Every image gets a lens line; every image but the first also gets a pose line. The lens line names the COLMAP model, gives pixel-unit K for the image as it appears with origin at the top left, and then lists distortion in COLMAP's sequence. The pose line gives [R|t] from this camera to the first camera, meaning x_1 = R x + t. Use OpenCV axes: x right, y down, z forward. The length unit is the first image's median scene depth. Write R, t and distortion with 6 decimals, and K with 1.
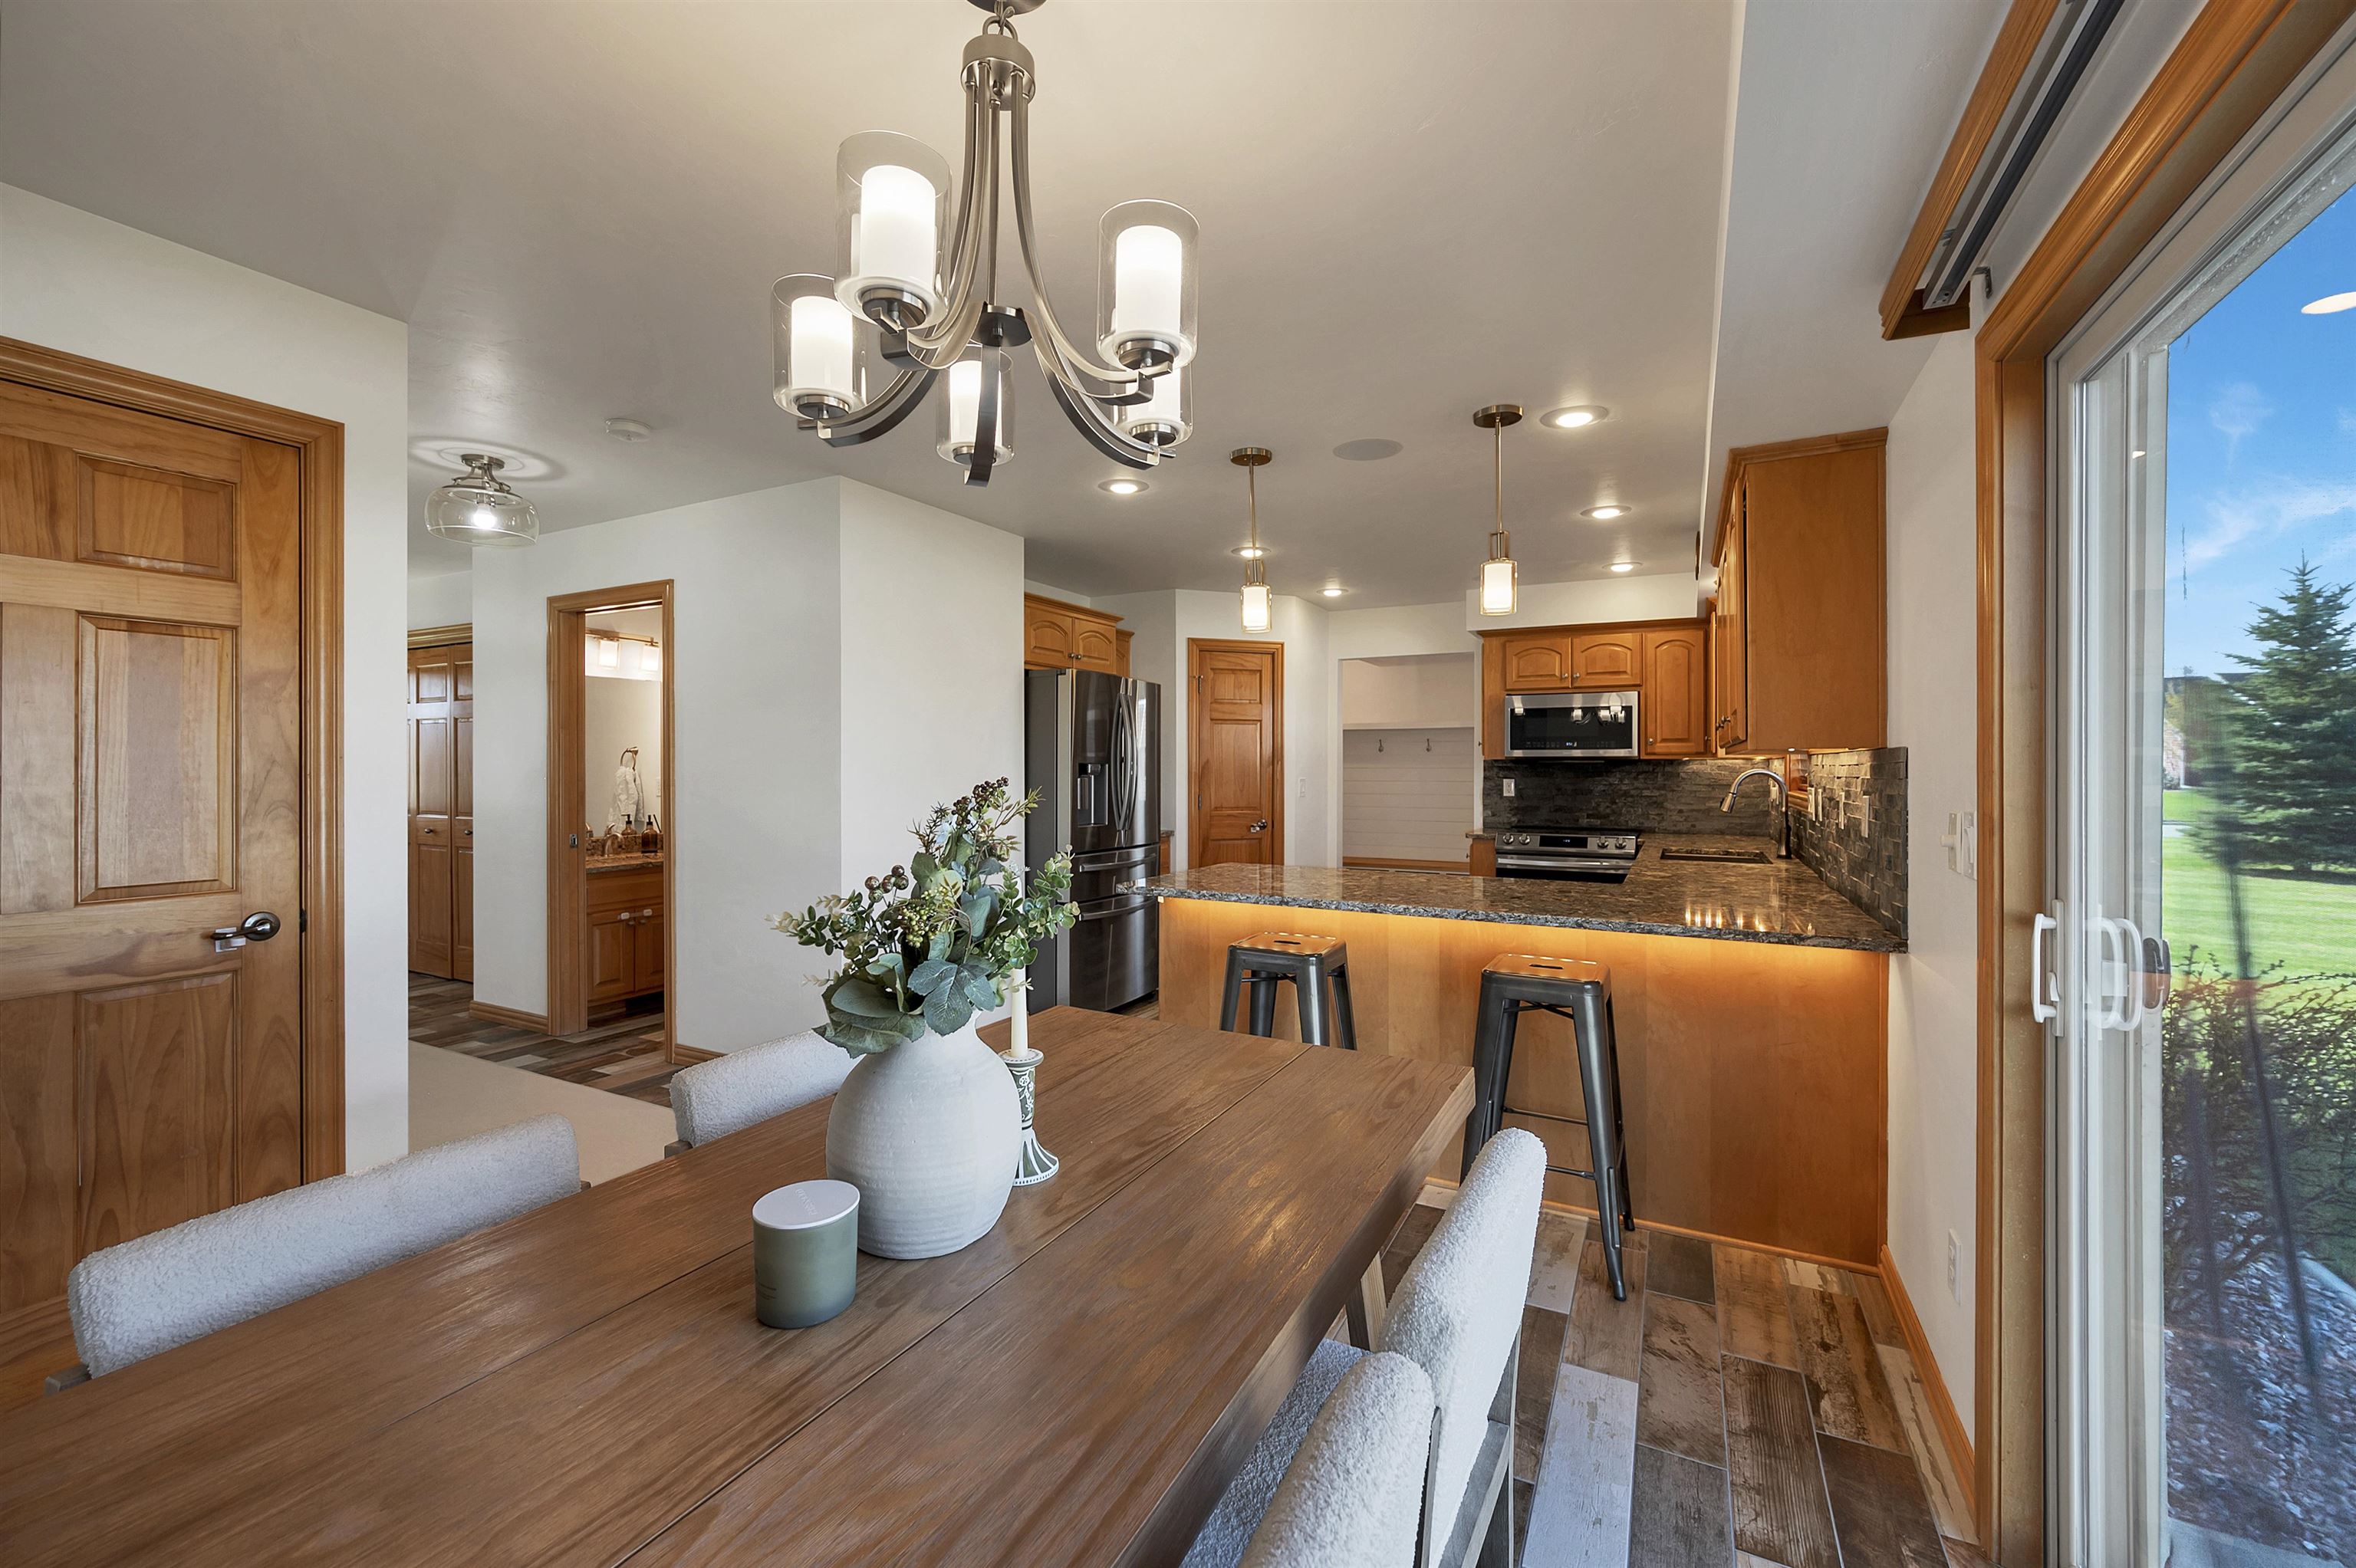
lens RADIAL K [[949.9, 0, 1187.4], [0, 949.9, 769.1], [0, 0, 1]] dist [-0.000242, -0.000094]
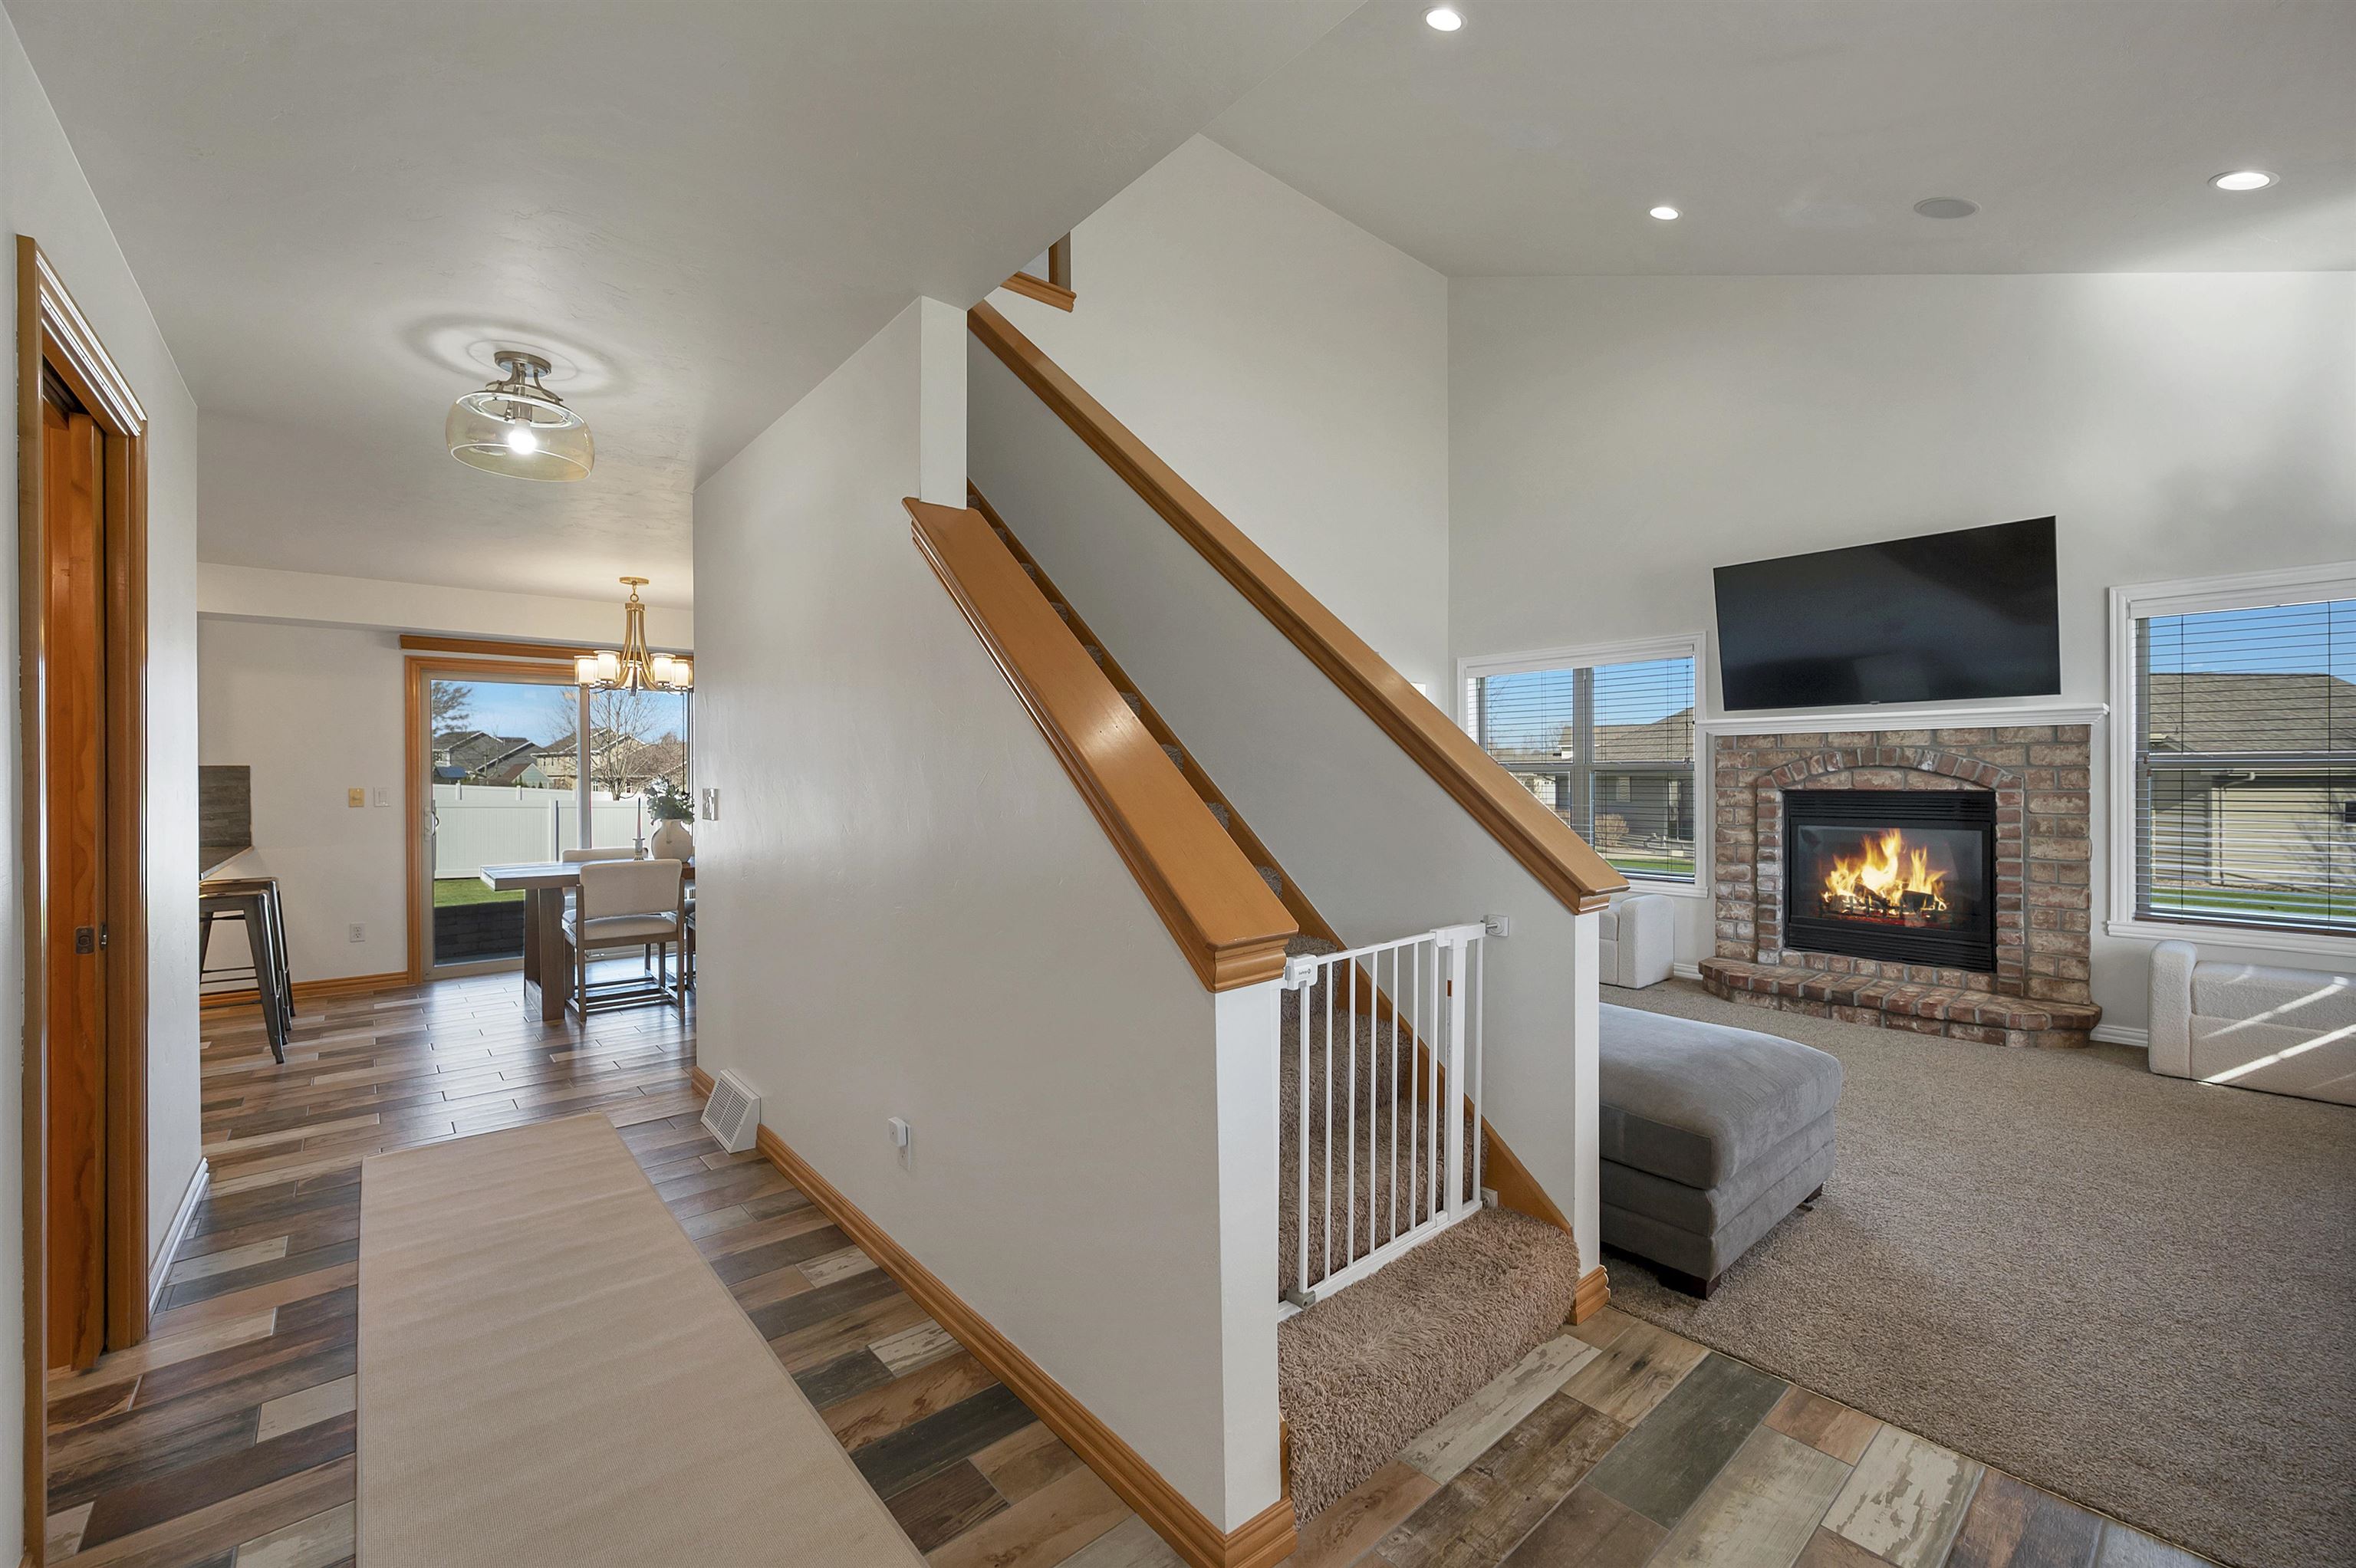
lens RADIAL K [[950.5, 0, 1178.9], [0, 950.5, 775.4], [0, 0, 1]] dist [-0.001714, -0.000557]
pose [[-0.931336, 0.003483, 0.364145, -0.937836], [0.004964, 0.999983, 0.003130, 0.002269], [-0.364128, 0.004723, -0.931337, 0.956349]]
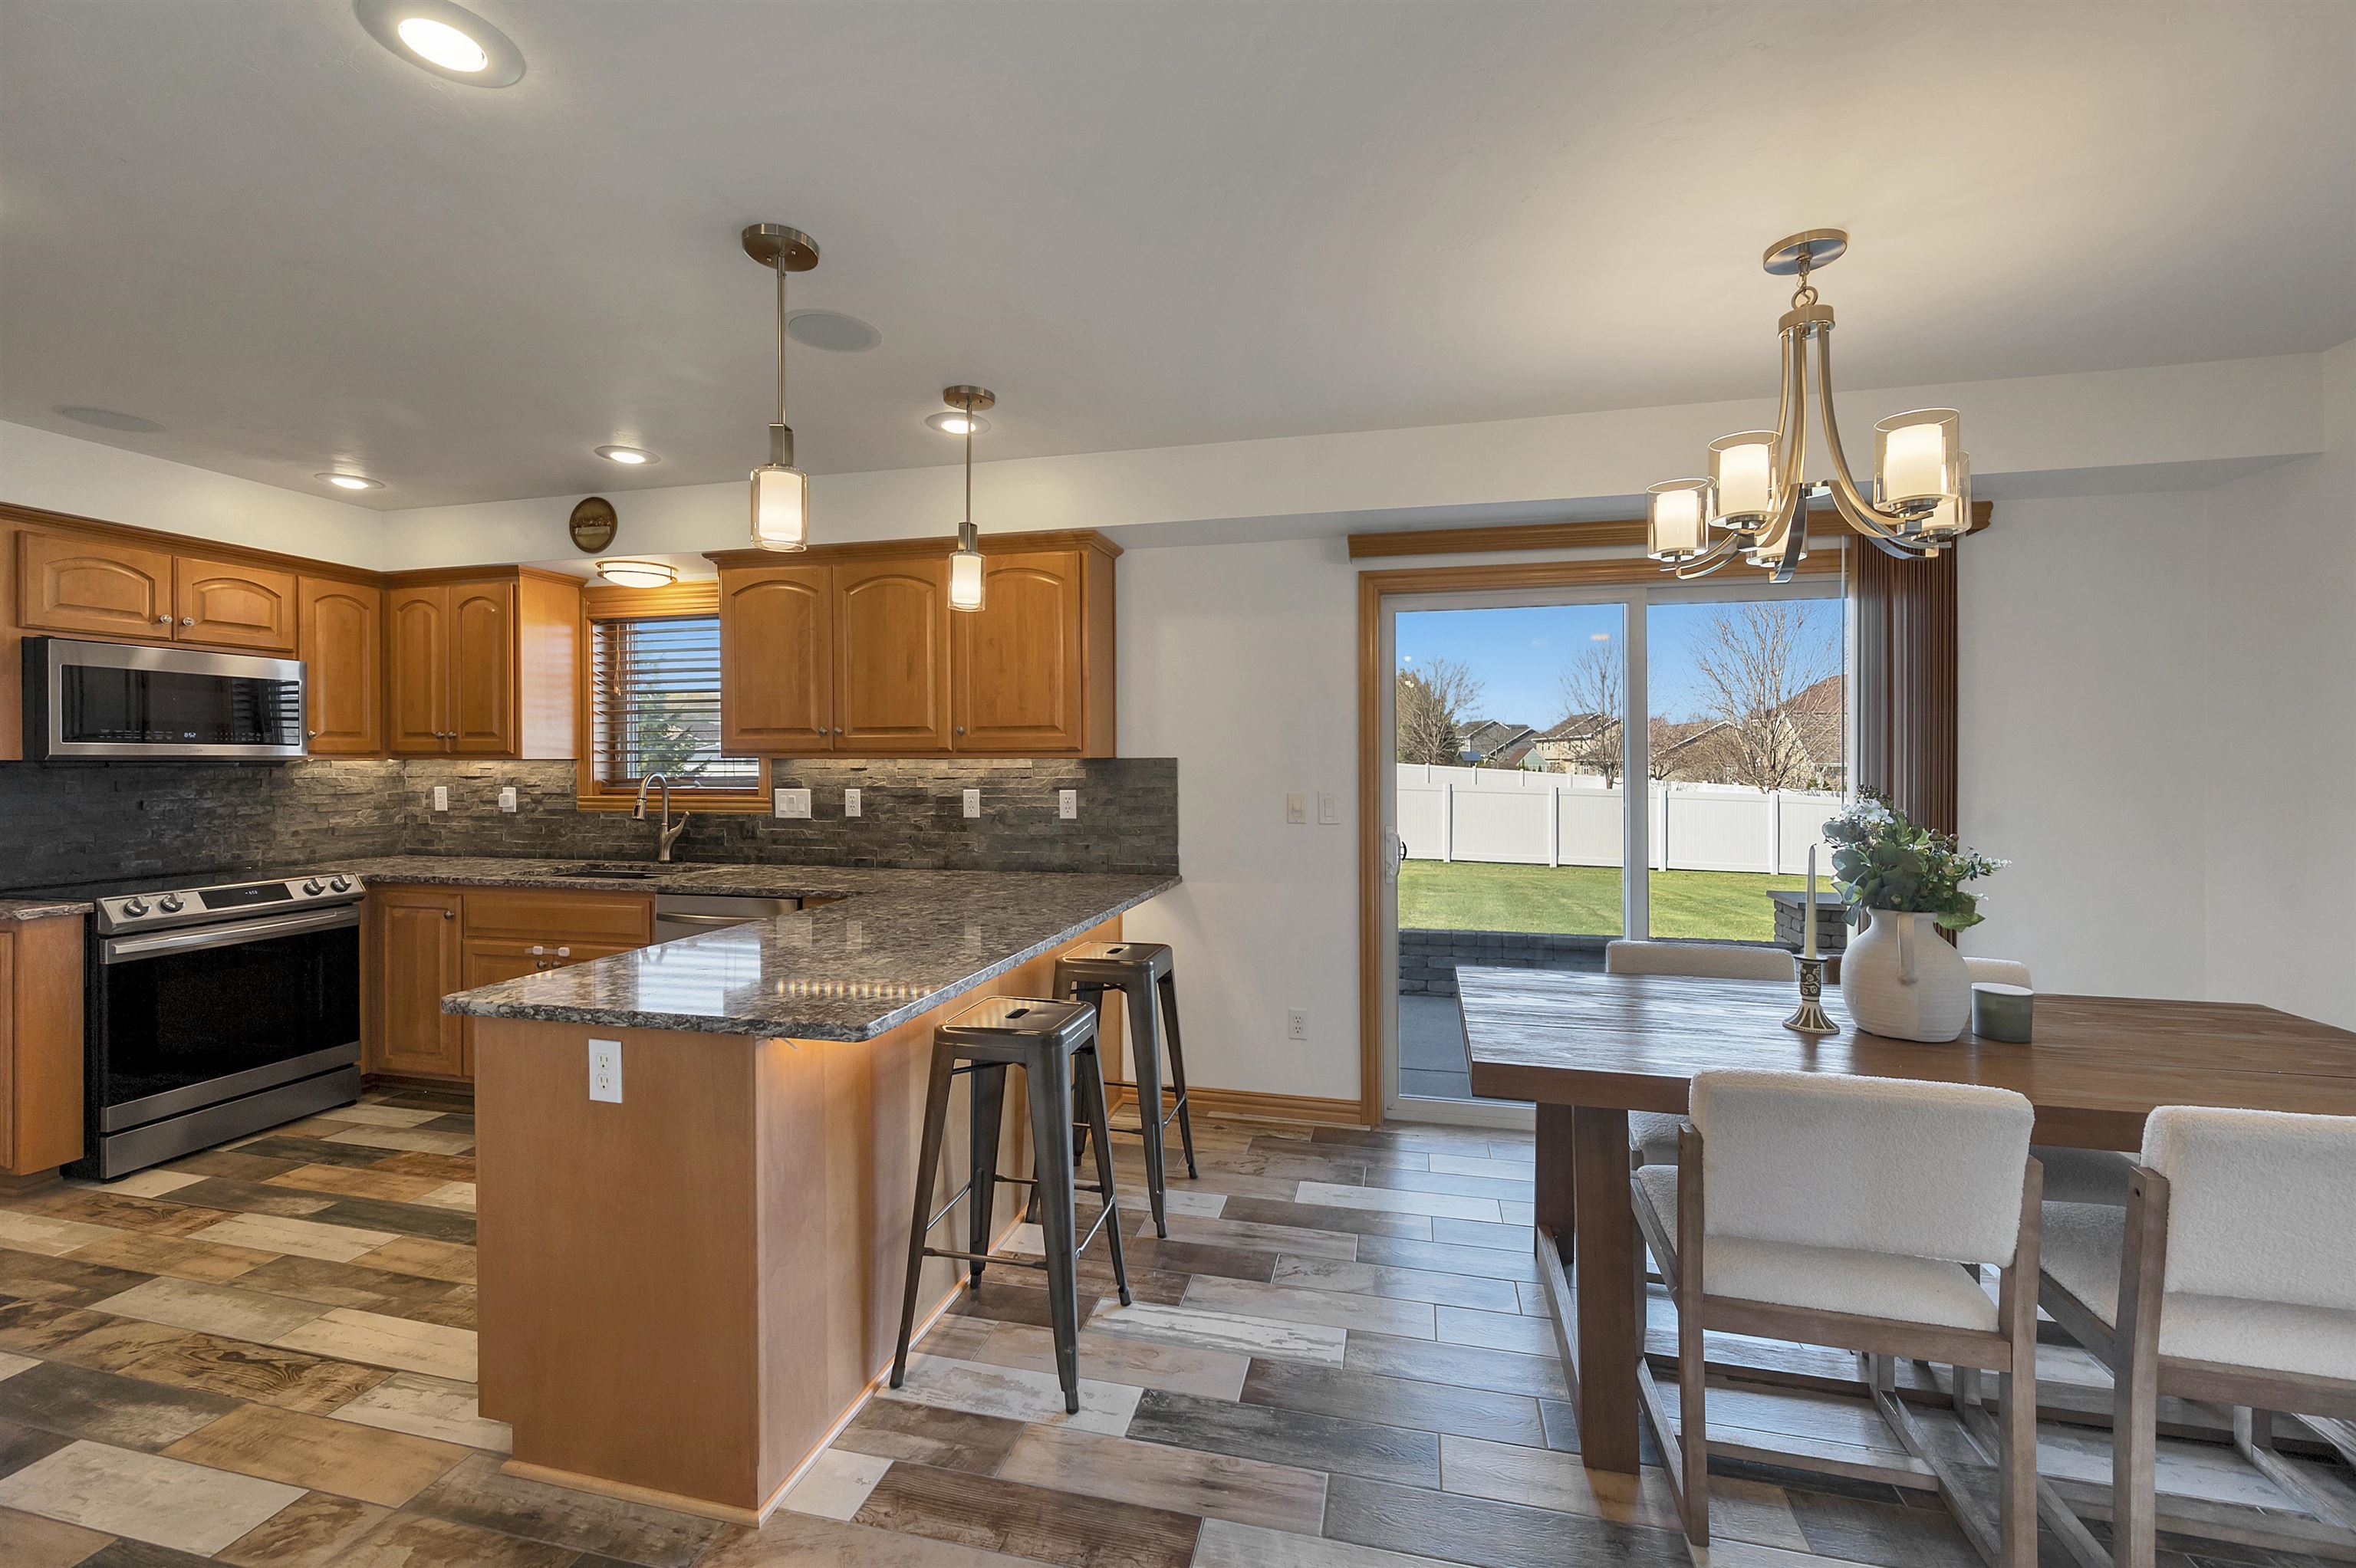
lens RADIAL K [[956.5, 0, 1173.4], [0, 956.5, 761.8], [0, 0, 1]] dist [-0.000937, 0.000007]
pose [[-0.239221, -0.000505, 0.970965, -0.341858], [0.003813, 0.999992, 0.001459, -0.007705], [-0.970958, 0.004052, -0.239217, 0.559317]]
